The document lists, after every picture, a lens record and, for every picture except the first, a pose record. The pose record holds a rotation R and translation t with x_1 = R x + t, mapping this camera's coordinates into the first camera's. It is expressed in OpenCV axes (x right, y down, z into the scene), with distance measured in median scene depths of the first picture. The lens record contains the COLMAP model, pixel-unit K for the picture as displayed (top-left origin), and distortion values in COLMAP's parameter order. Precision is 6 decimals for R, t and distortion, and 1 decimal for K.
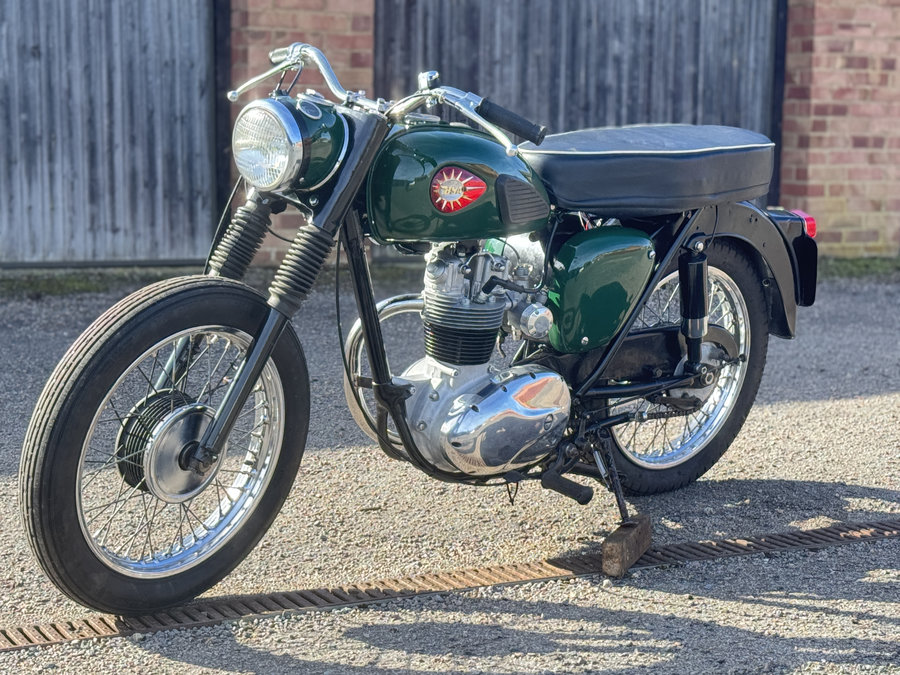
lens RADIAL K [[1914.2, 0, 450.7], [0, 1914.2, 343.8], [0, 0, 1]] dist [0.126392, 0.261405]
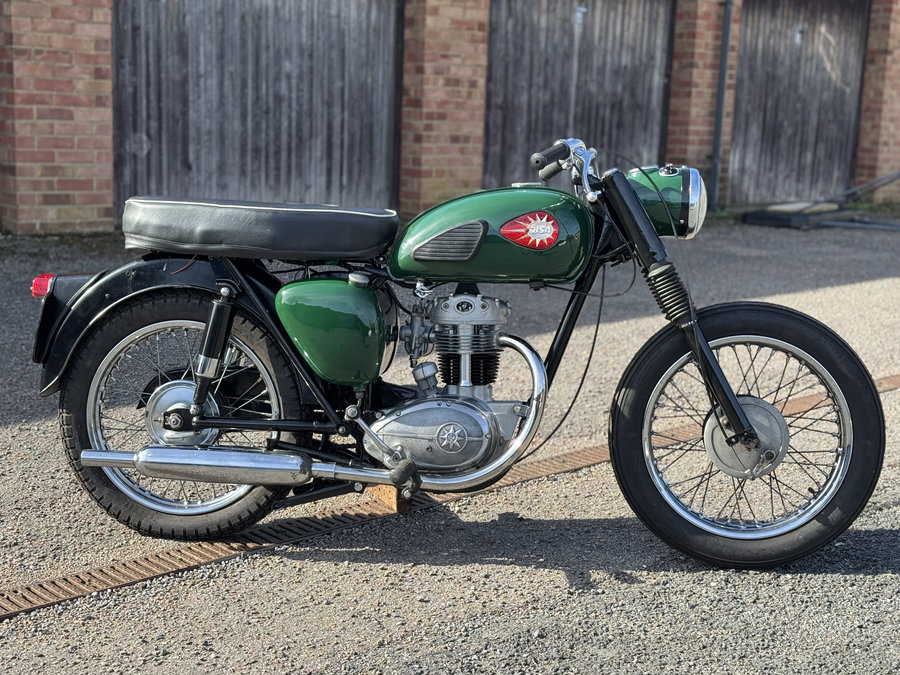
lens RADIAL K [[1374.0, 0, 450.0], [0, 1374.0, 337.5], [0, 0, 1]] dist [0.194031, -0.317411]
pose [[0.960779, -0.029423, 0.275751, -0.112346], [0.011902, 0.997814, 0.064998, -0.037311], [-0.277060, -0.059167, 0.959029, 0.029804]]
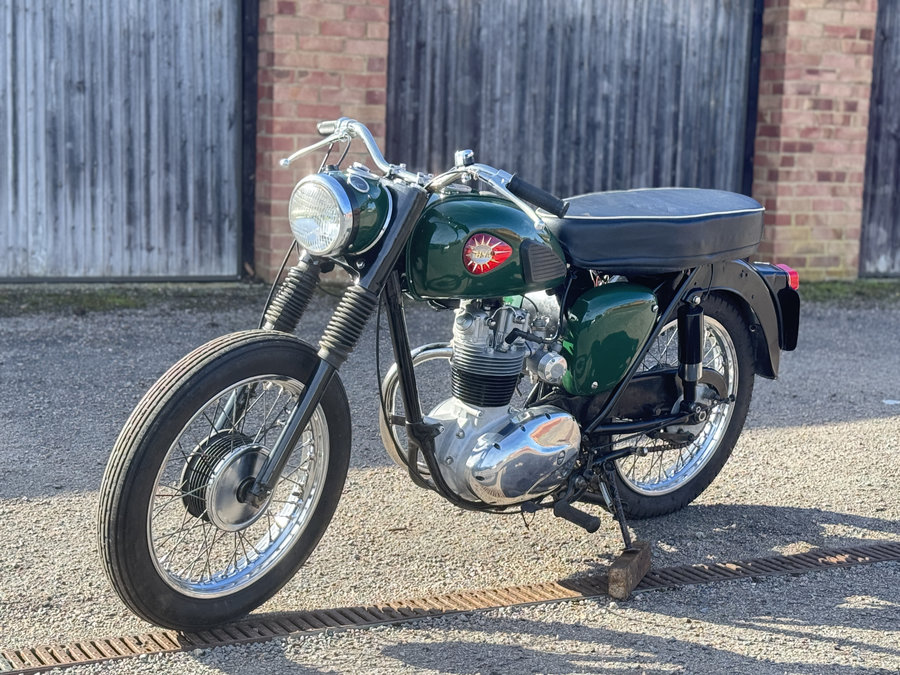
lens RADIAL K [[1757.6, 0, 448.2], [0, 1757.6, 338.0], [0, 0, 1]] dist [0.135258, 0.161535]
pose [[0.999817, 0.016806, 0.009137, -0.015352], [-0.016846, 0.999848, 0.004382, -0.019553], [-0.009062, -0.004535, 0.999949, -0.015818]]
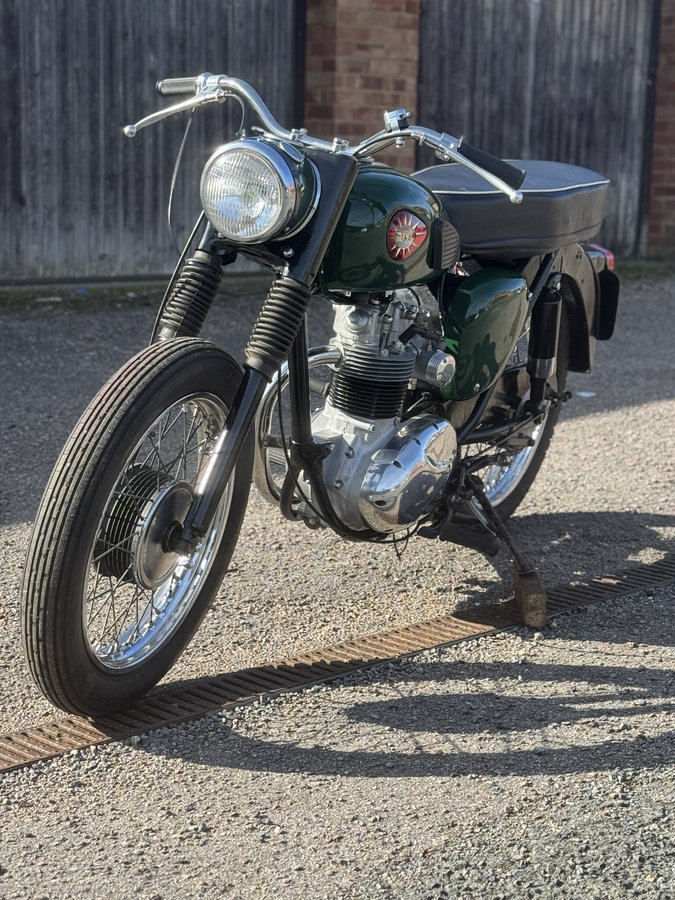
lens RADIAL K [[1859.8, 0, 349.0], [0, 1859.8, 450.5], [0, 0, 1]] dist [0.143134, 0.092628]
pose [[0.950792, -0.045755, 0.306432, -0.171231], [0.028223, 0.997714, 0.061403, -0.017888], [-0.308541, -0.049733, 0.949910, 0.074300]]
